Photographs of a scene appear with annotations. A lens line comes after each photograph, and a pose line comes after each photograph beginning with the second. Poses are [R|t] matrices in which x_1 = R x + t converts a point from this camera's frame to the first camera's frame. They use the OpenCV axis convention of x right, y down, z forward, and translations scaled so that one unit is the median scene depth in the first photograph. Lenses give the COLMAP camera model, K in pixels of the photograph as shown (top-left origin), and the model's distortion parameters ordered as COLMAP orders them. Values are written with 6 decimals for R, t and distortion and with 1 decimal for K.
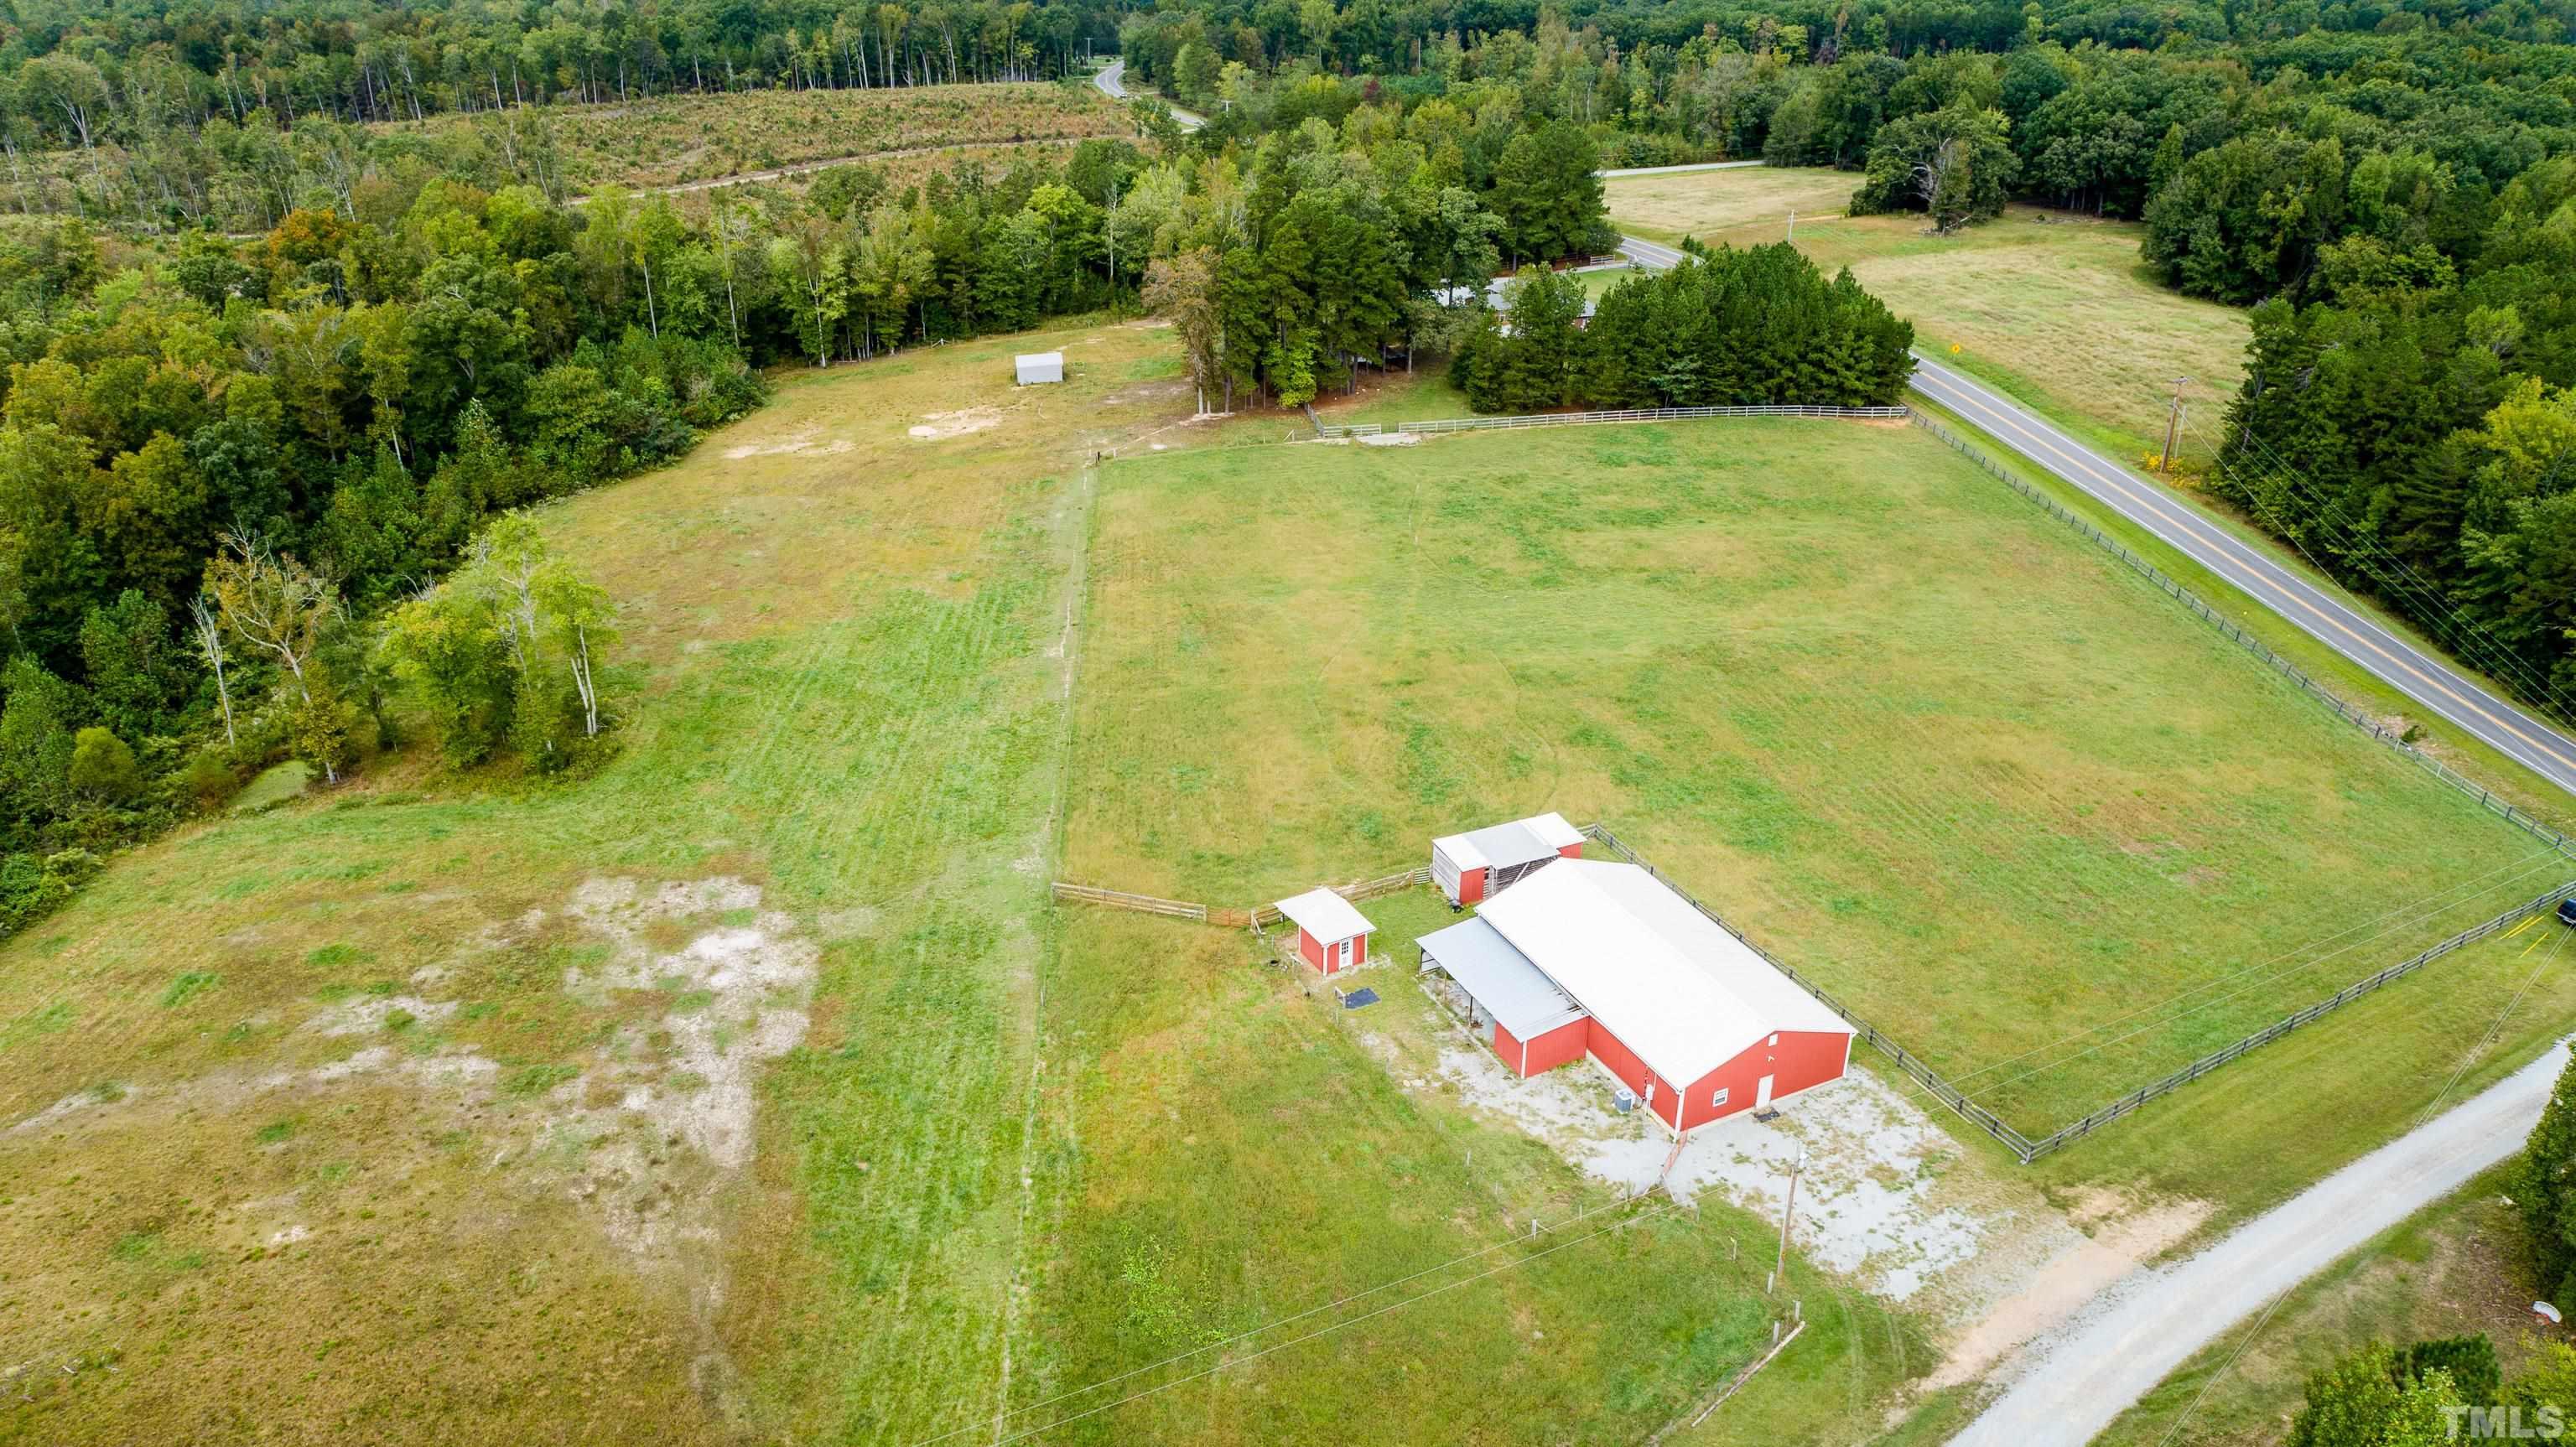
lens RADIAL K [[1763.2, 0, 1288.0], [0, 1763.2, 723.5], [0, 0, 1]] dist [-0.009810, 0.009584]
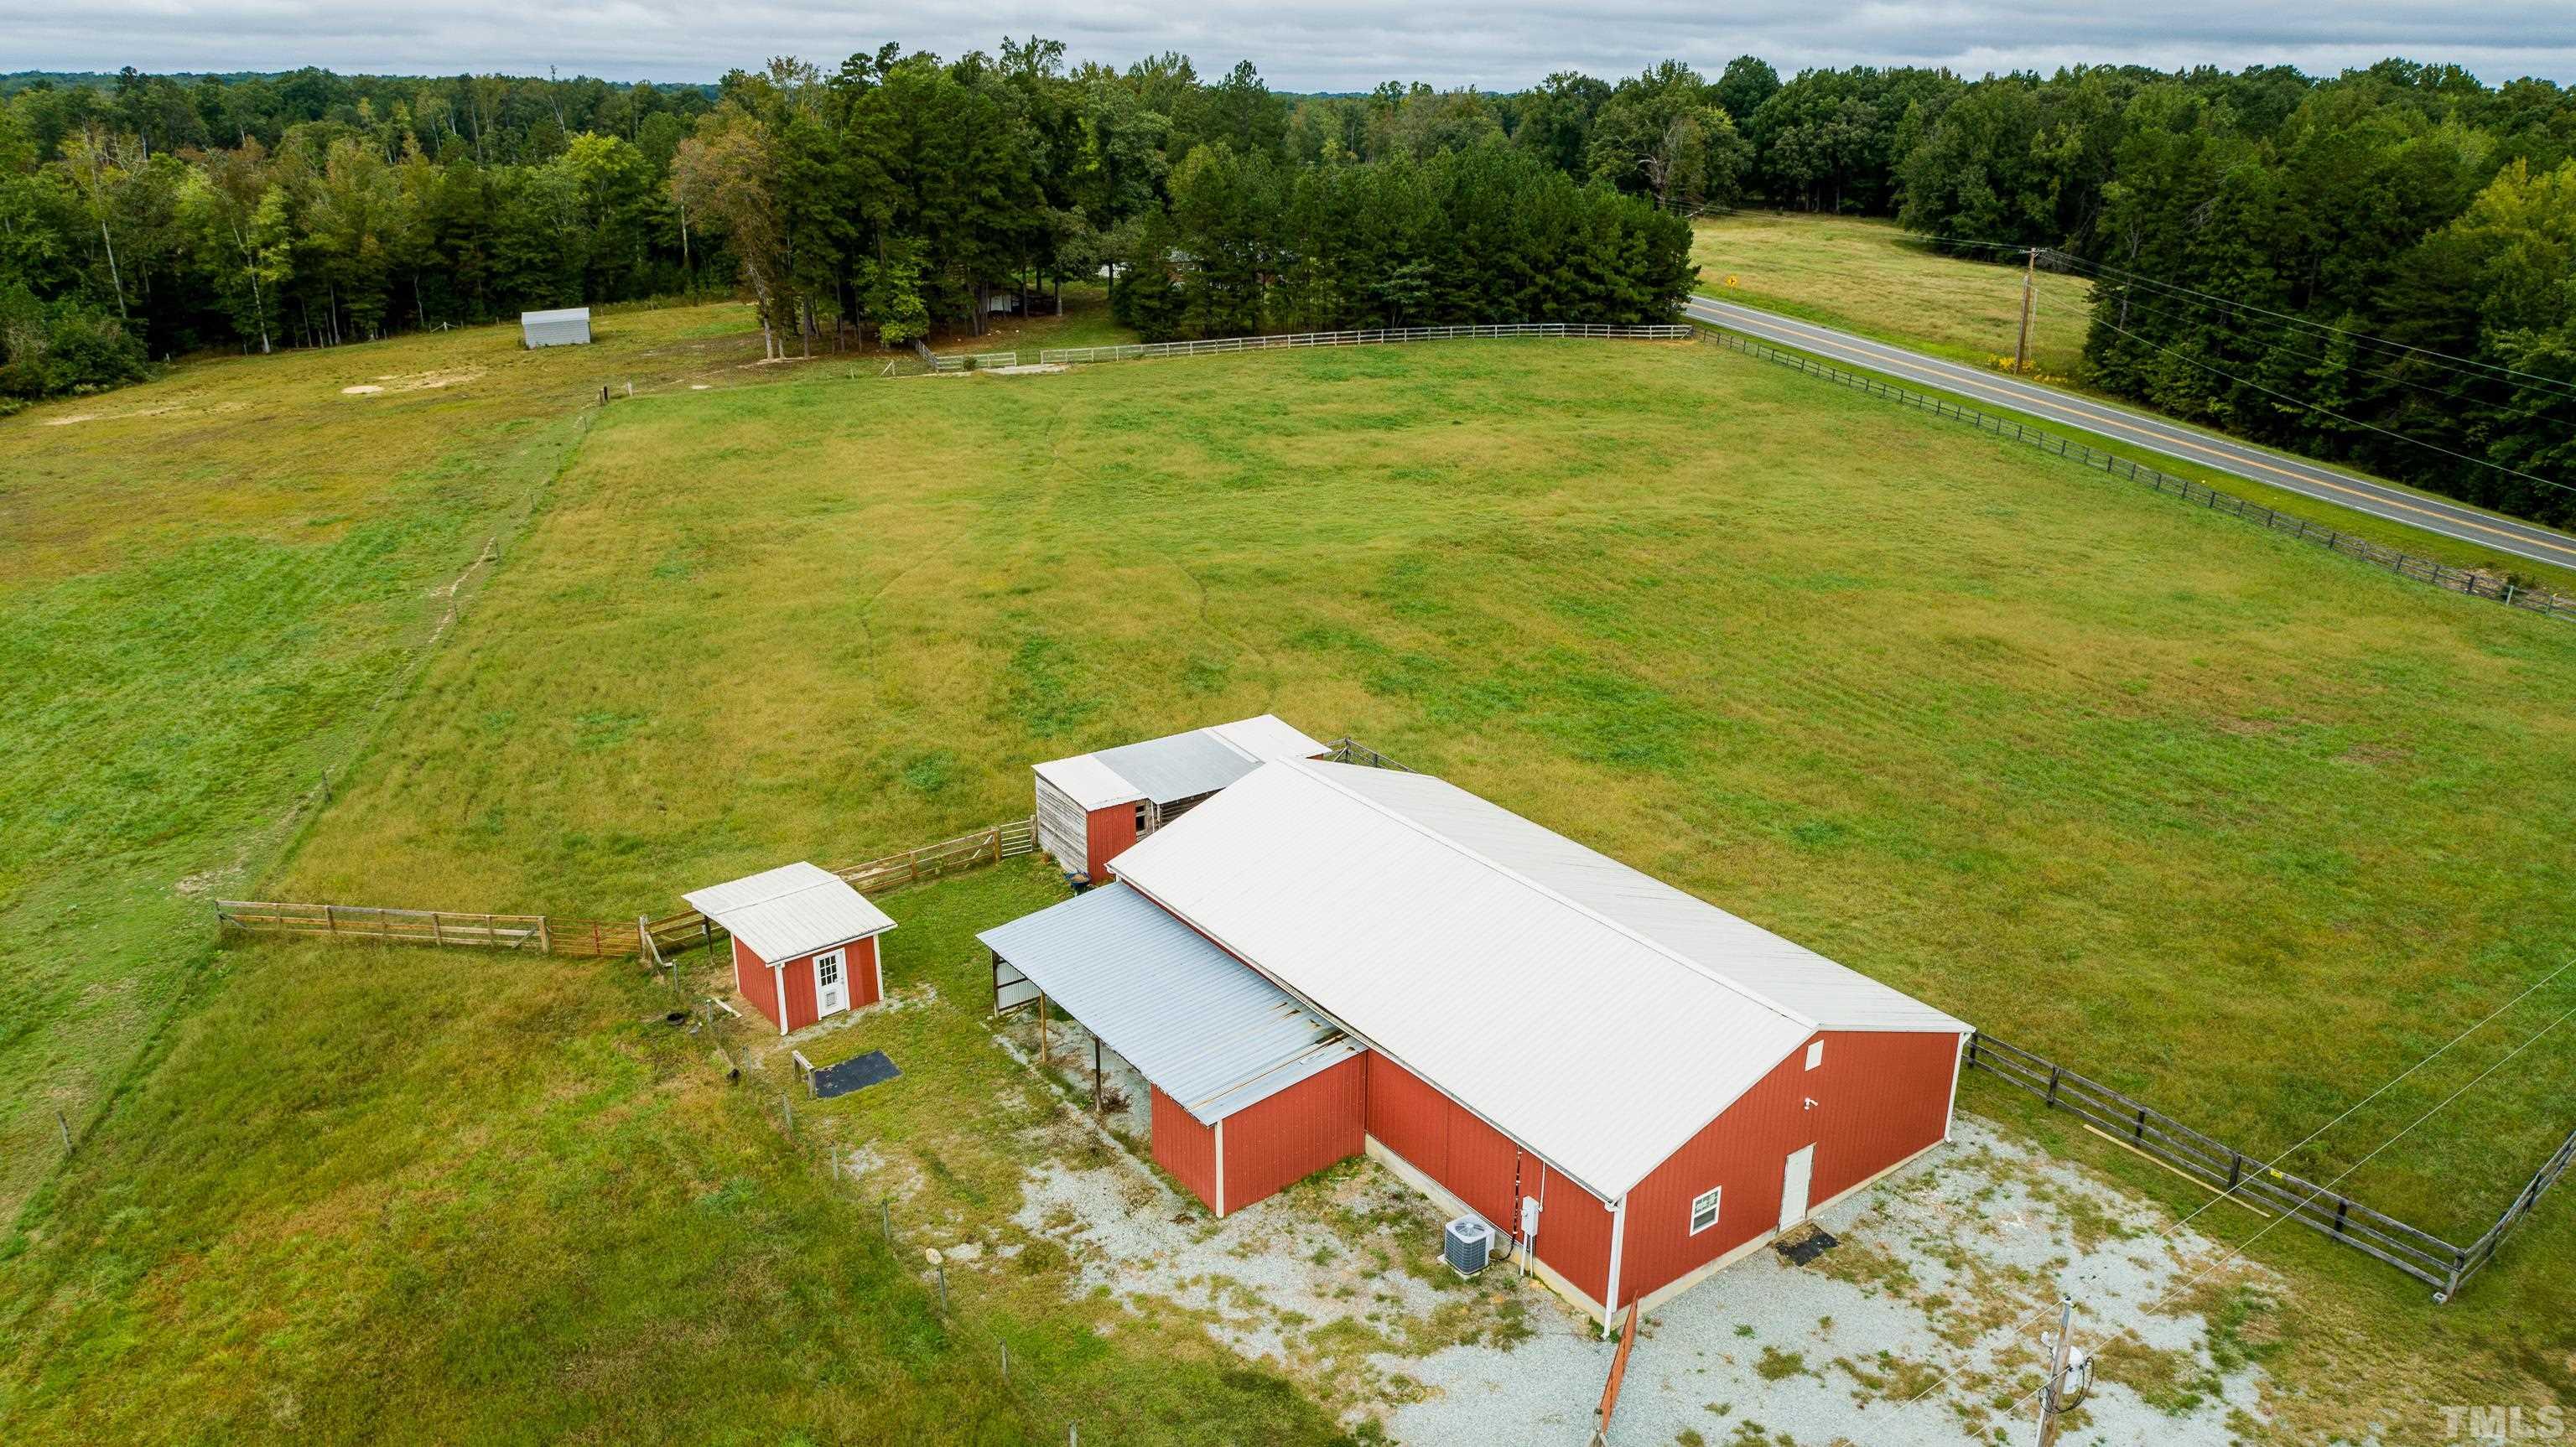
lens RADIAL K [[1763.2, 0, 1288.0], [0, 1763.2, 723.5], [0, 0, 1]] dist [-0.009810, 0.009584]
pose [[0.986771, -0.056679, 0.151892, 0.058393], [0.071429, 0.993056, -0.093481, 0.079657], [-0.145538, 0.103094, 0.983967, 0.364791]]
